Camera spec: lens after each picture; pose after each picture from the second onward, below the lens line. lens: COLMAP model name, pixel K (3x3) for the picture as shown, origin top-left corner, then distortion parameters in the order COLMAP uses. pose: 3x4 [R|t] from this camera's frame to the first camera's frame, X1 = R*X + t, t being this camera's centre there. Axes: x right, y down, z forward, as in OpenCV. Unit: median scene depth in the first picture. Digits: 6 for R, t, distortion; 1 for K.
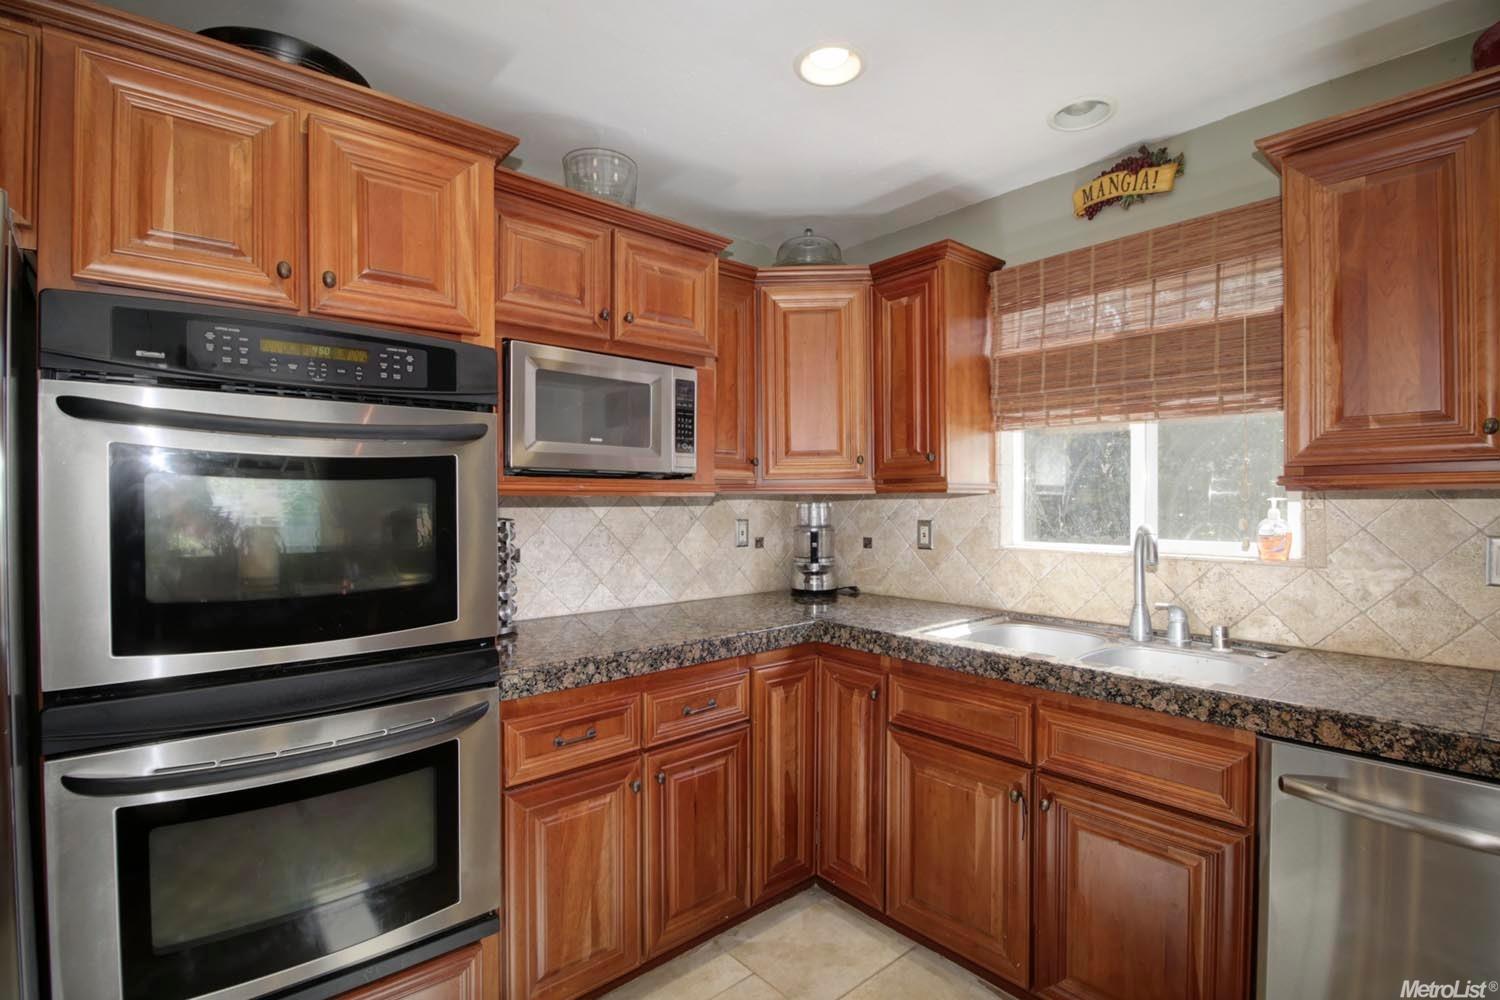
lens RADIAL K [[697.8, 0, 743.8], [0, 697.8, 506.5], [0, 0, 1]] dist [-0.001868, -0.011719]
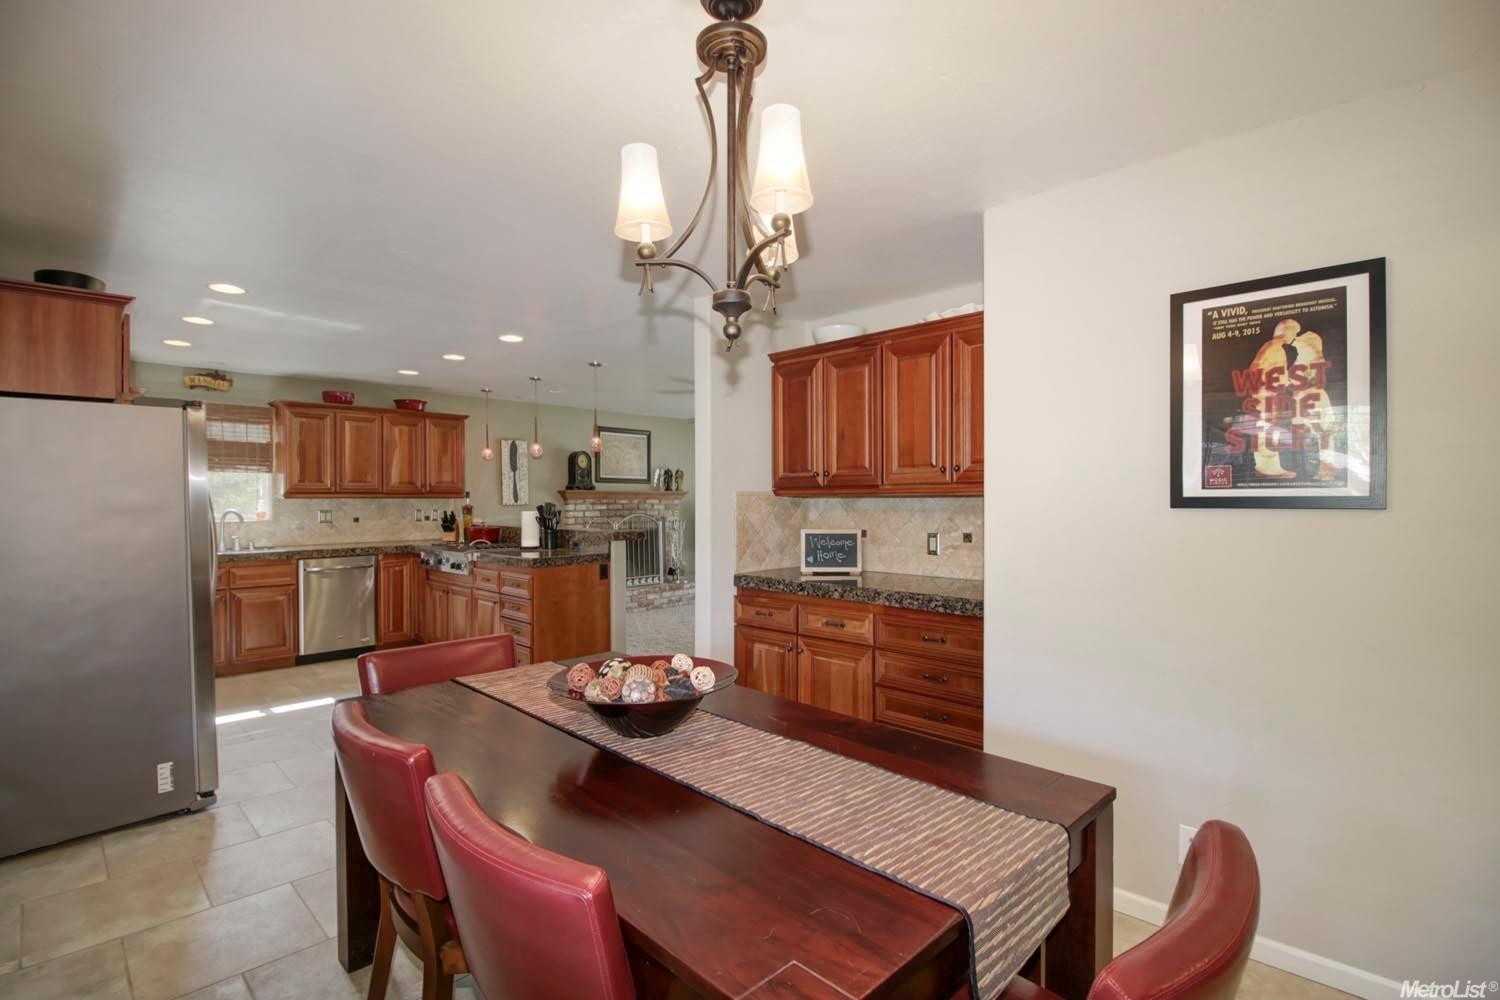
lens RADIAL K [[697.8, 0, 761.5], [0, 697.8, 503.6], [0, 0, 1]] dist [-0.001868, -0.011719]
pose [[-0.103866, -0.003289, 0.994586, -2.539251], [0.010529, 0.999935, 0.004406, 0.011254], [-0.994536, 0.010930, -0.103825, -0.898069]]
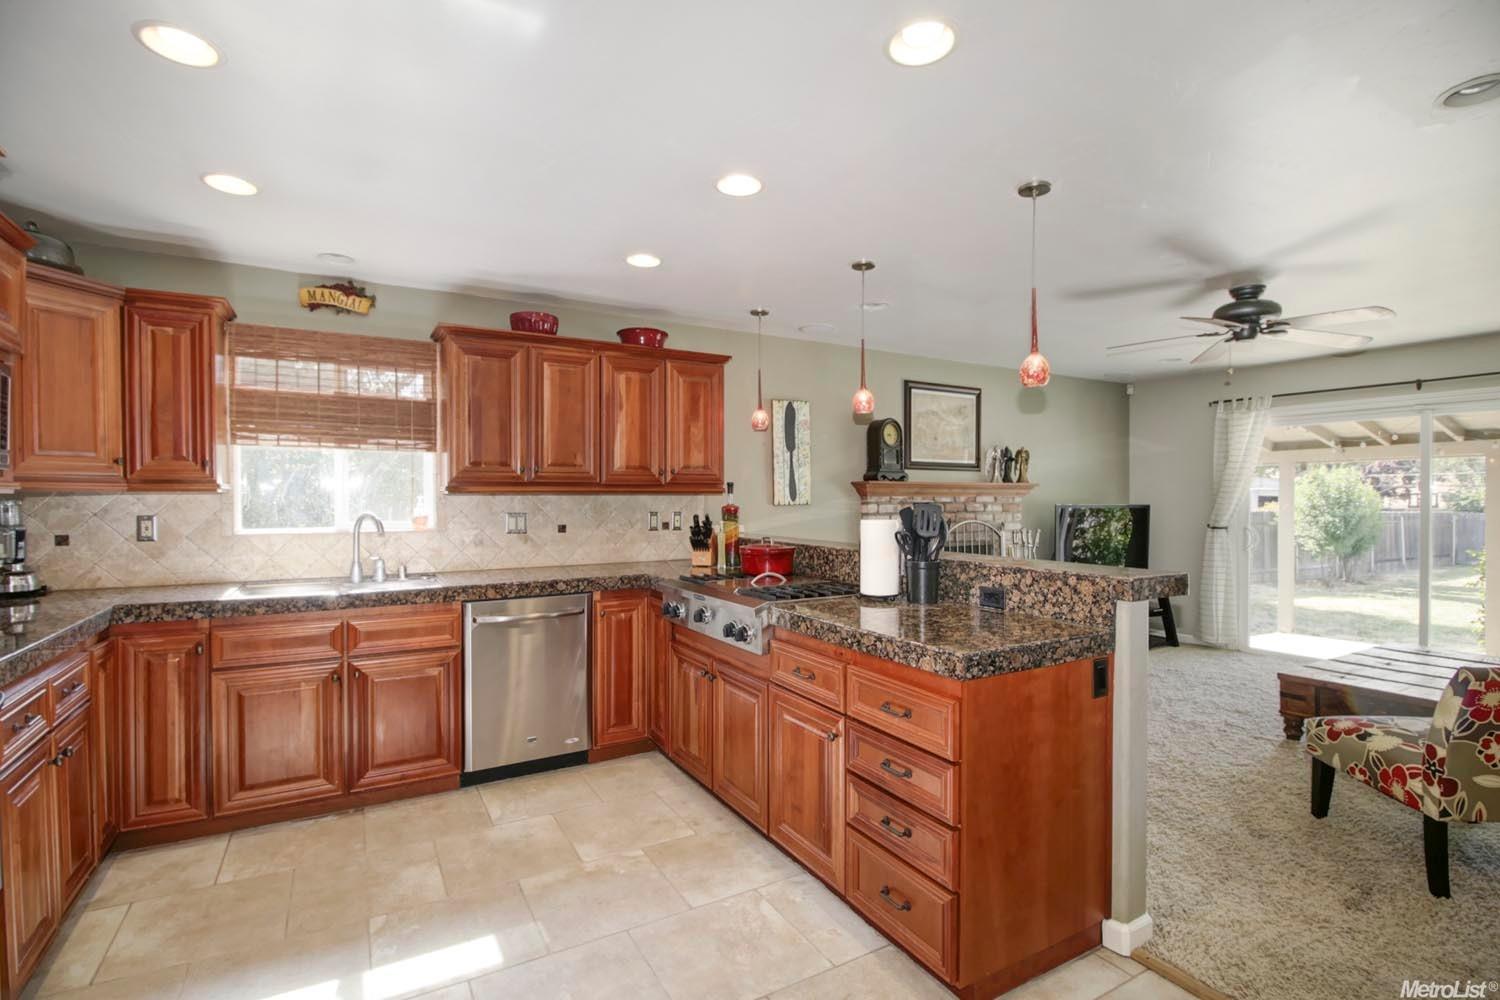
lens RADIAL K [[697.8, 0, 758.8], [0, 697.8, 505.3], [0, 0, 1]] dist [-0.001868, -0.011719]
pose [[0.176103, -0.008865, 0.984332, -0.943043], [0.008704, 0.999934, 0.007448, 0.004509], [-0.984333, 0.007256, 0.176169, -0.247207]]
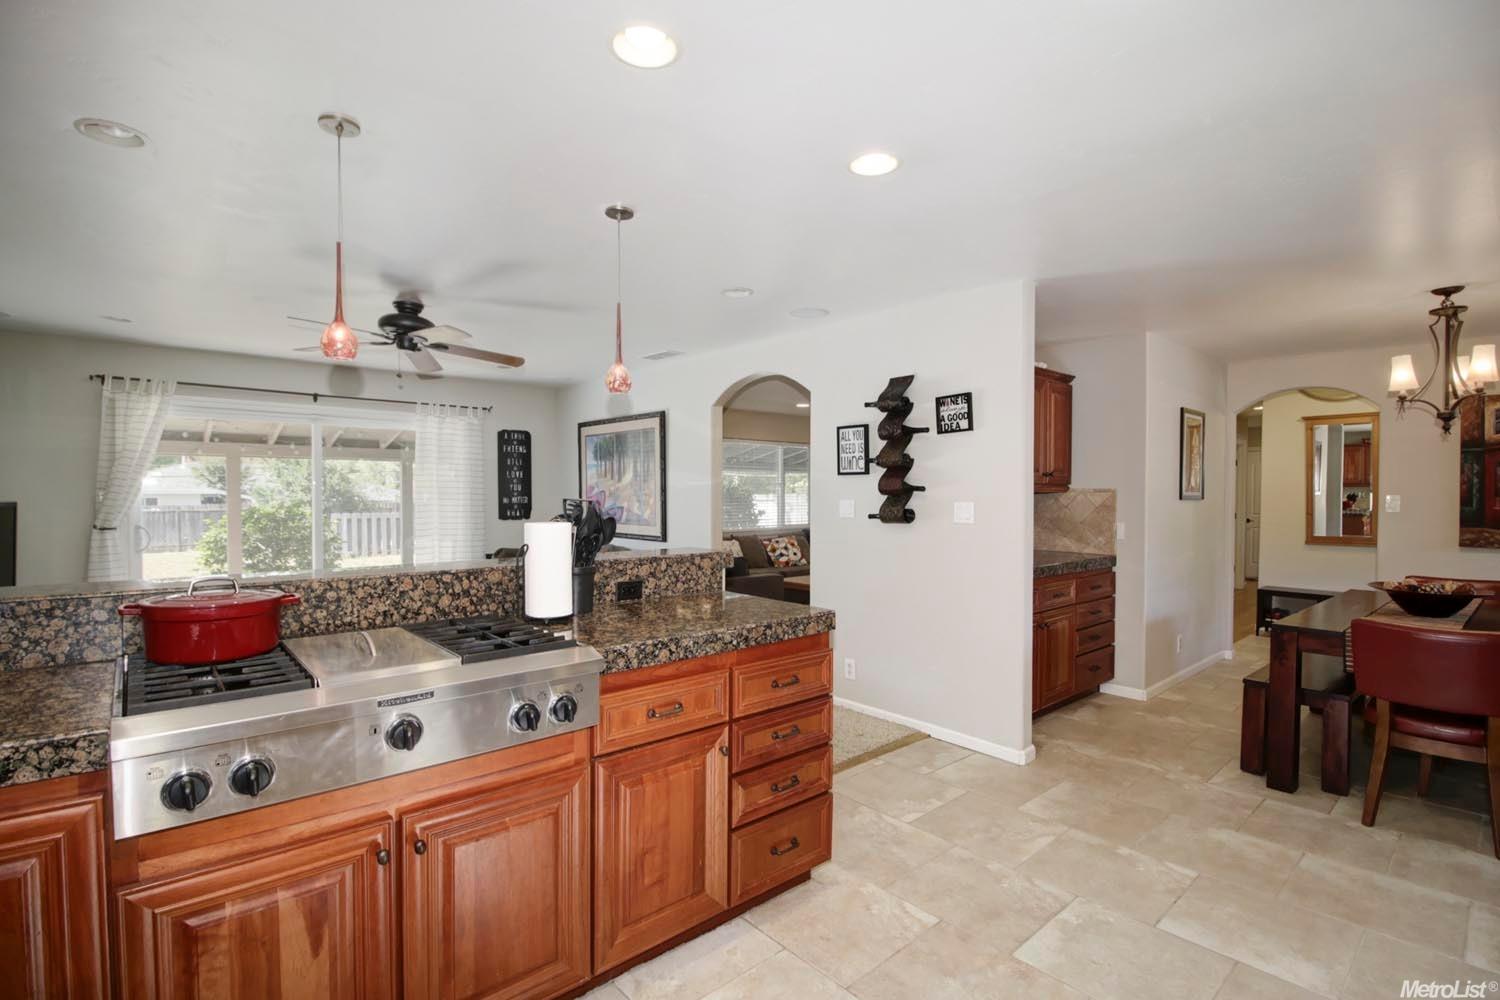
lens RADIAL K [[697.8, 0, 748.1], [0, 697.8, 510.3], [0, 0, 1]] dist [-0.001868, -0.011719]
pose [[-0.999796, -0.001551, -0.020127, 0.160186], [-0.002198, 0.999481, 0.032131, -0.009828], [0.020067, 0.032168, -0.999281, 0.871528]]
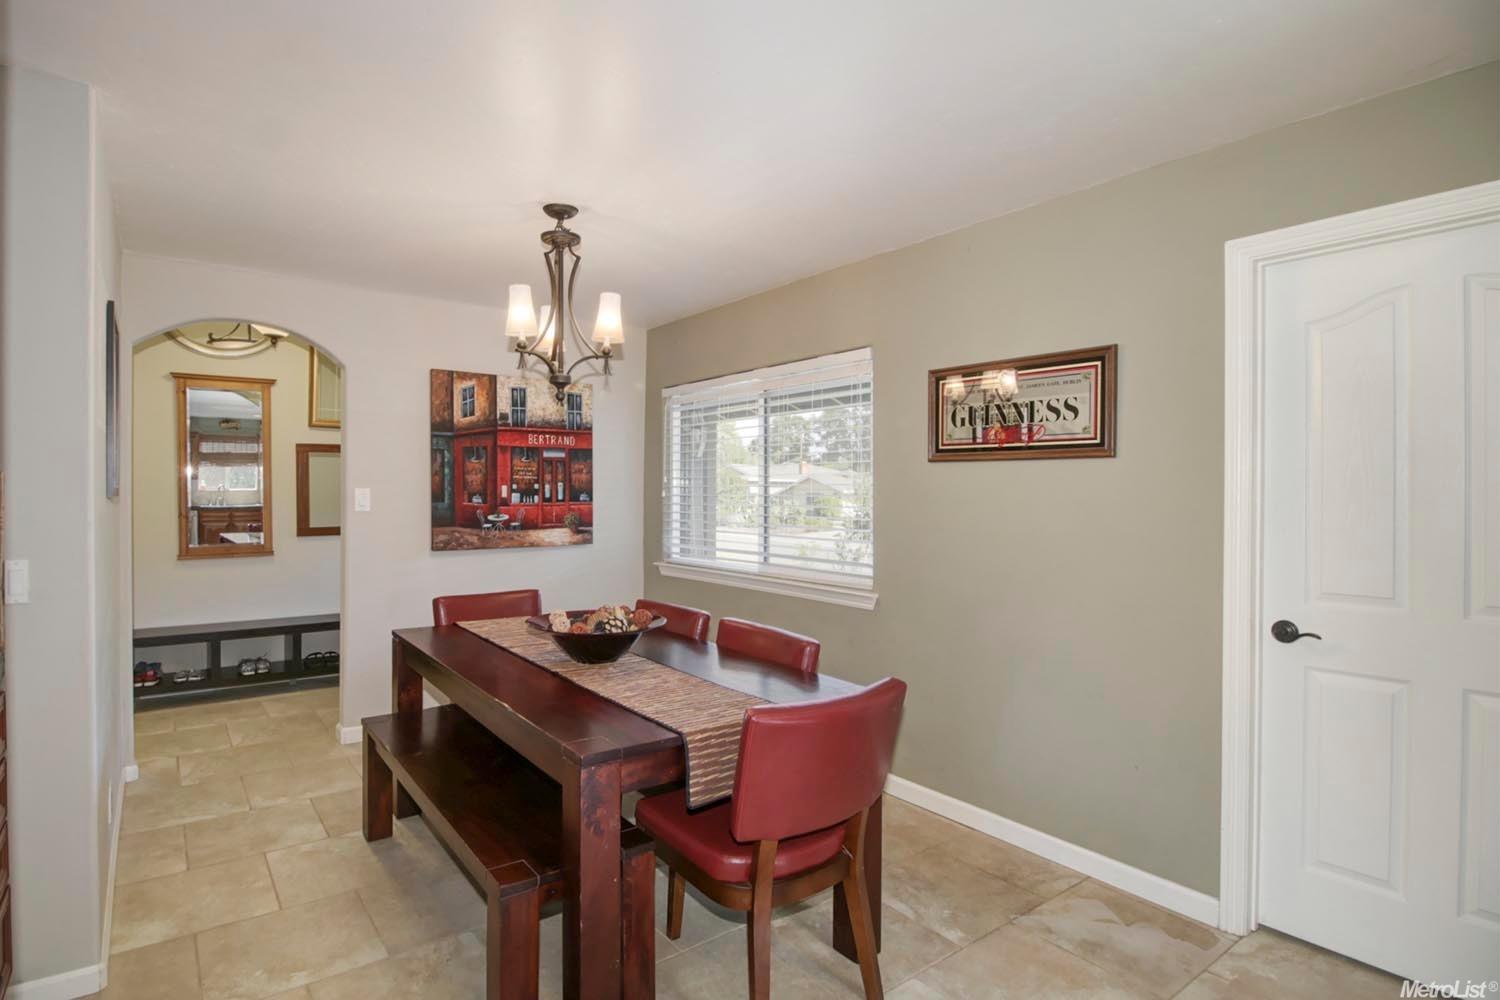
lens RADIAL K [[762.5, 0, 695.8], [0, 762.5, 495.4], [0, 0, 1]] dist [0.003793, -0.001961]
pose [[-0.087556, 0.005090, -0.996147, -0.259233], [-0.011527, 0.999915, 0.006123, 0.006655], [0.996093, 0.012019, -0.087490, -0.542578]]
